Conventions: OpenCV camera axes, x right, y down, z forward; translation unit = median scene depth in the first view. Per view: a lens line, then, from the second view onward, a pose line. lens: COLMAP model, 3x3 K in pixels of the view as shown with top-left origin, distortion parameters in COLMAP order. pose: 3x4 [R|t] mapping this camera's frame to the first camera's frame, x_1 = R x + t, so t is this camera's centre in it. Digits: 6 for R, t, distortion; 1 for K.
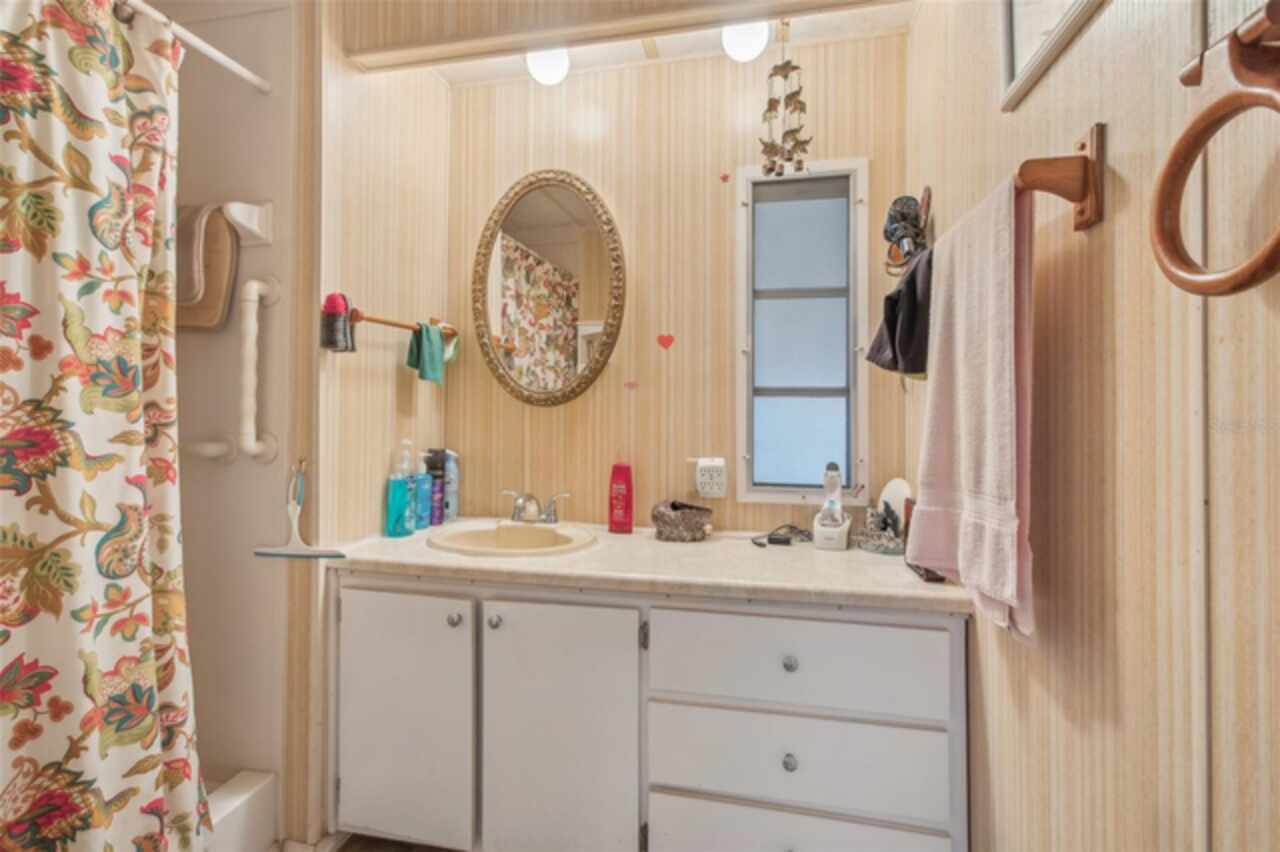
lens RADIAL K [[576.7, 0, 643.1], [0, 576.7, 420.3], [0, 0, 1]] dist [0.005840, 0.001151]
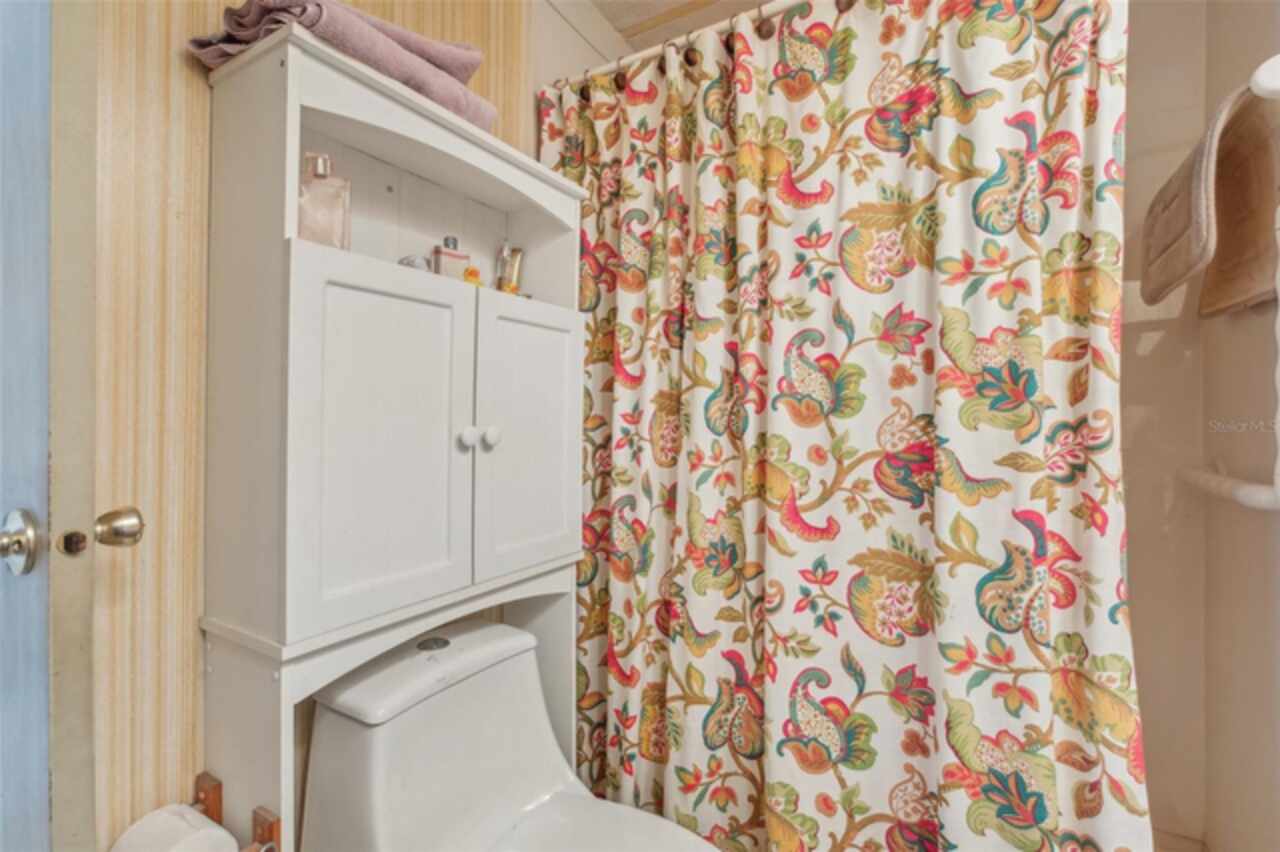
lens RADIAL K [[576.7, 0, 643.1], [0, 576.7, 420.3], [0, 0, 1]] dist [0.005840, 0.001151]
pose [[-0.342796, -0.001452, -0.939409, 0.041622], [-0.030246, 0.999497, 0.009492, -0.019337], [0.938923, 0.031668, -0.342668, 0.837050]]
